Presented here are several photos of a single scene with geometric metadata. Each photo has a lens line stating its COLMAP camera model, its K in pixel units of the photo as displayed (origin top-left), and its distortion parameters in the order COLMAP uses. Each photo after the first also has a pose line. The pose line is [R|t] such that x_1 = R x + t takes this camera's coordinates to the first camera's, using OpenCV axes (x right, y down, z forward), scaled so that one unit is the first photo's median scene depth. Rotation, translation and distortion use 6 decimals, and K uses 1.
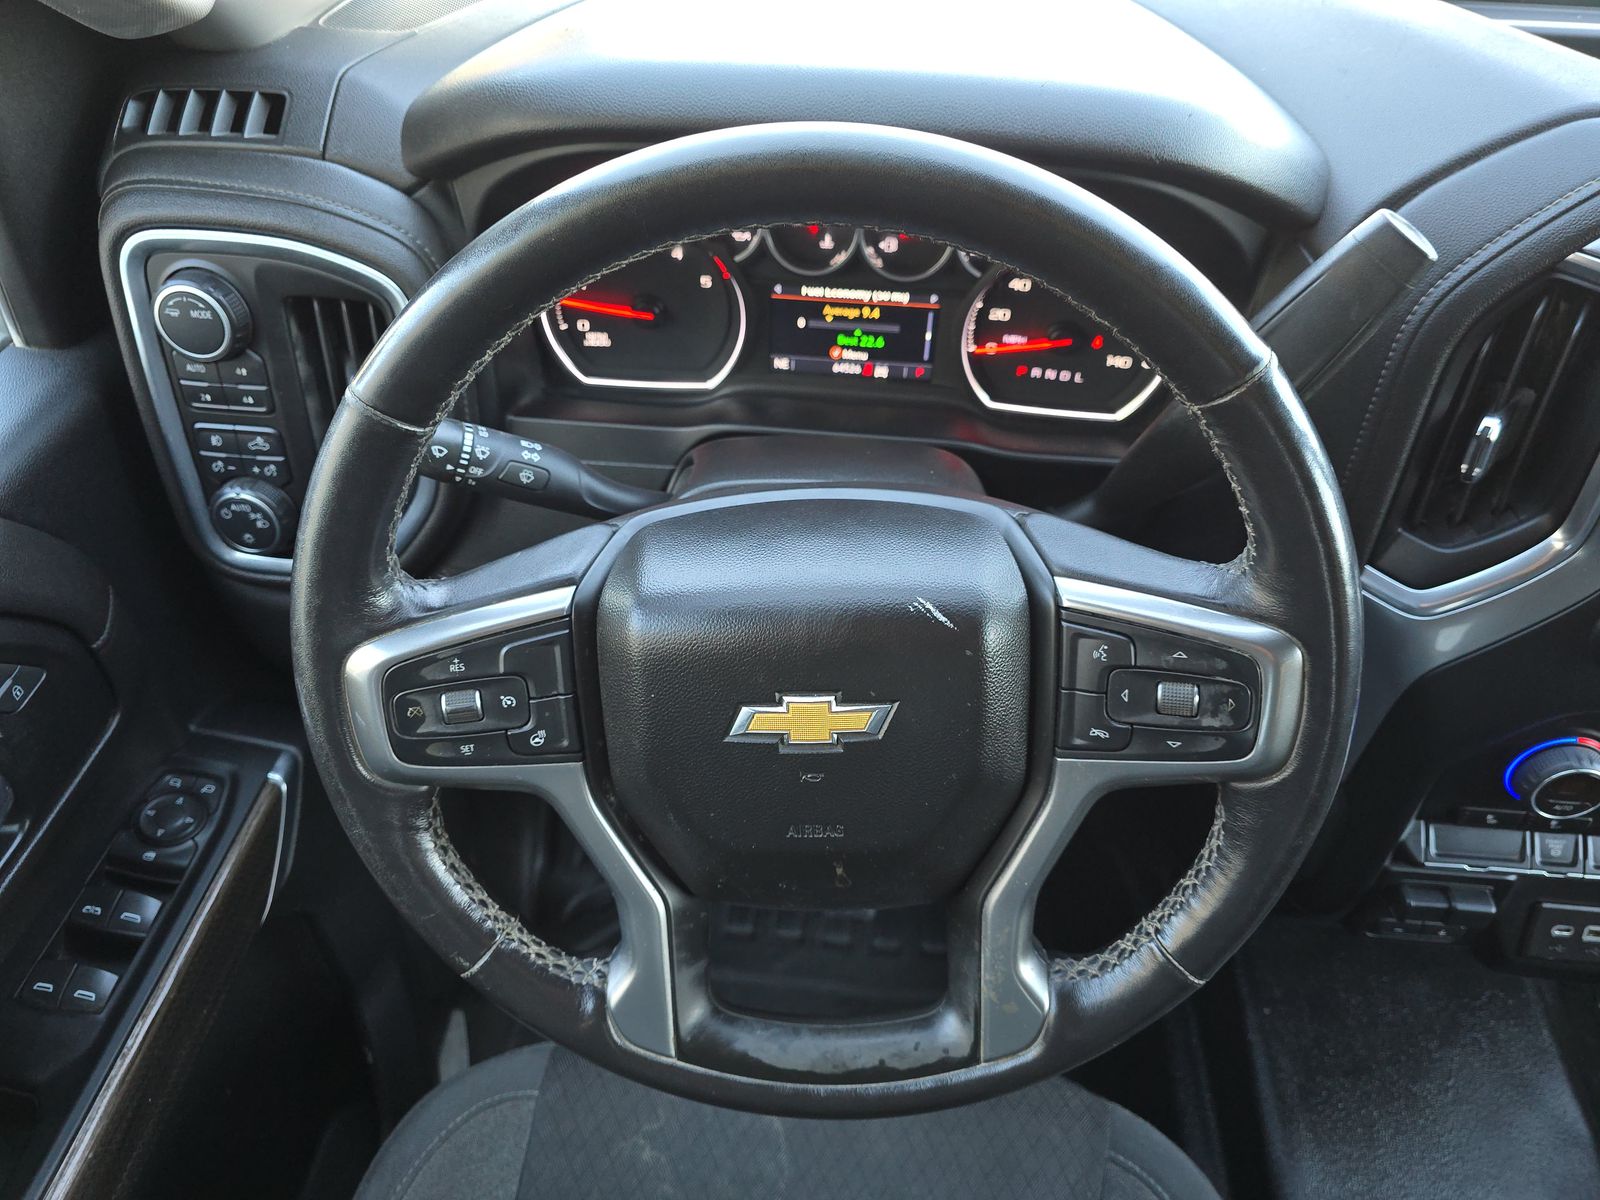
lens RADIAL K [[1083.4, 0, 792.8], [0, 1083.4, 590.8], [0, 0, 1]] dist [0.032799, -0.027736]
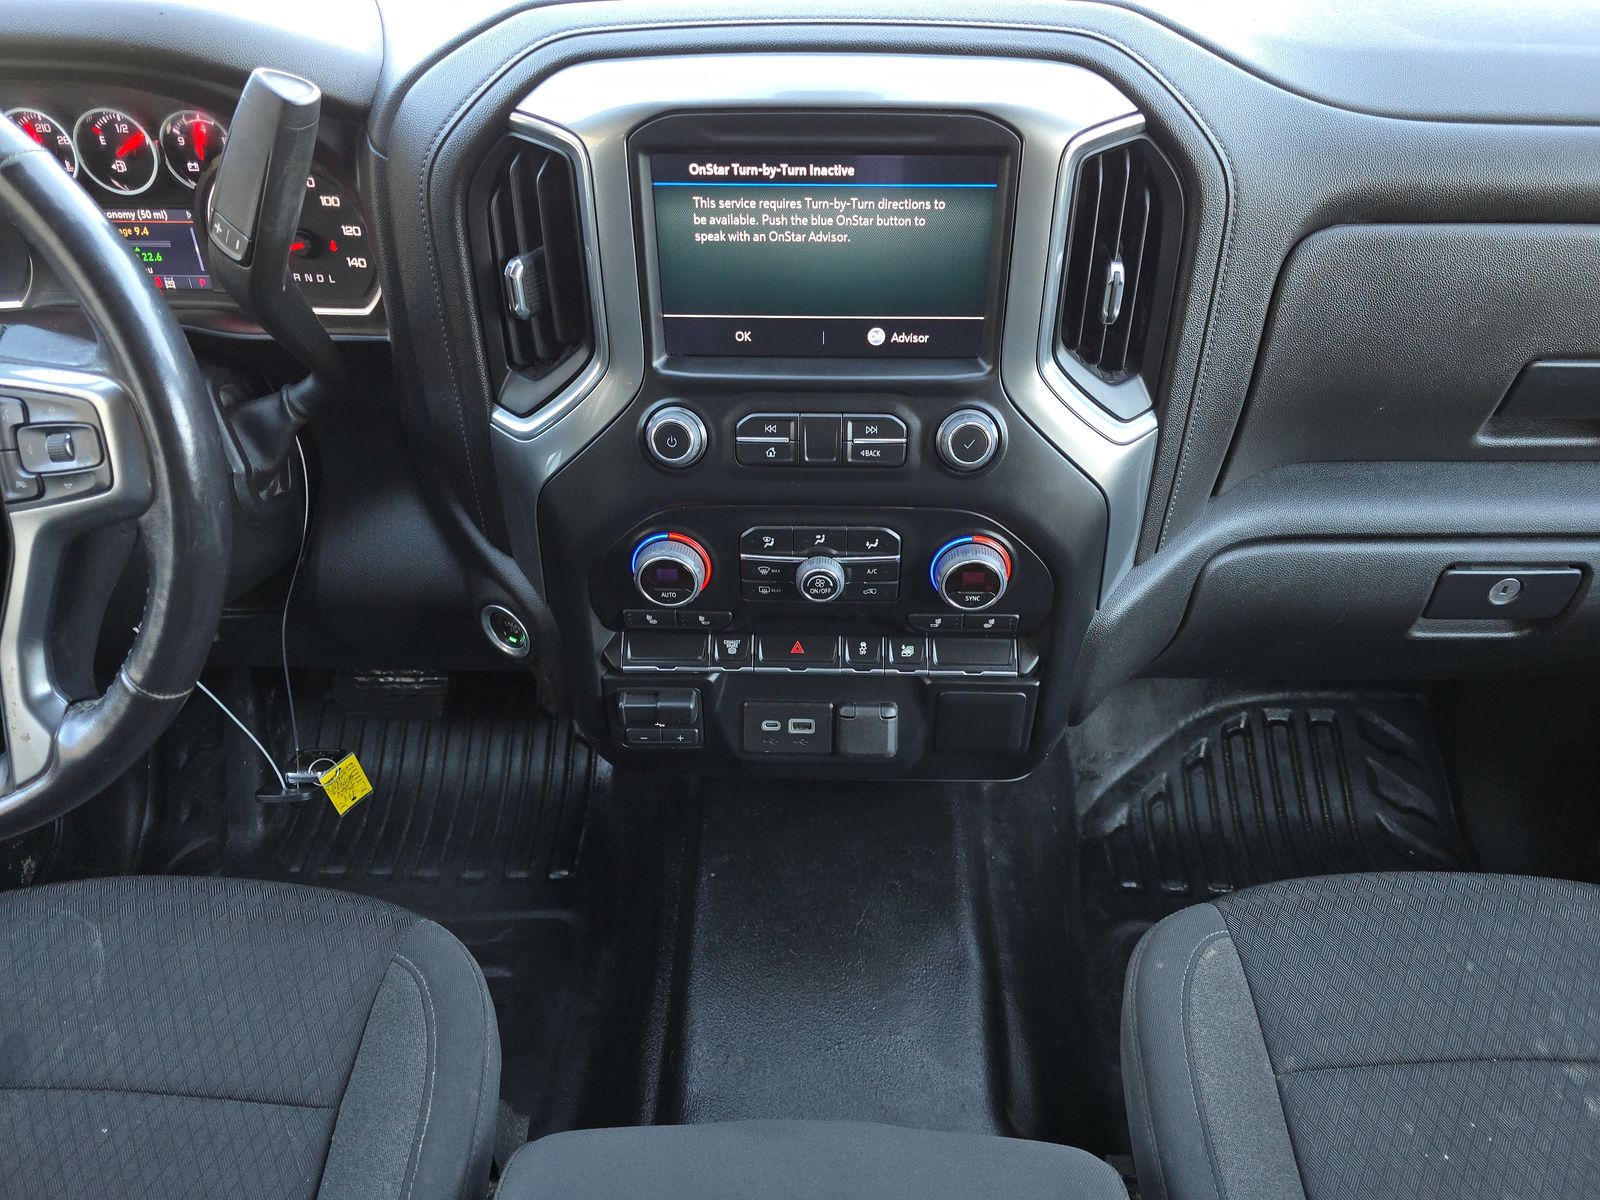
lens RADIAL K [[1083.4, 0, 803.0], [0, 1083.4, 614.1], [0, 0, 1]] dist [0.032799, -0.027736]
pose [[0.996972, -0.063730, 0.044549, 0.689228], [0.065306, 0.997256, -0.034863, 0.232946], [-0.042205, 0.037667, 0.998399, -0.167375]]
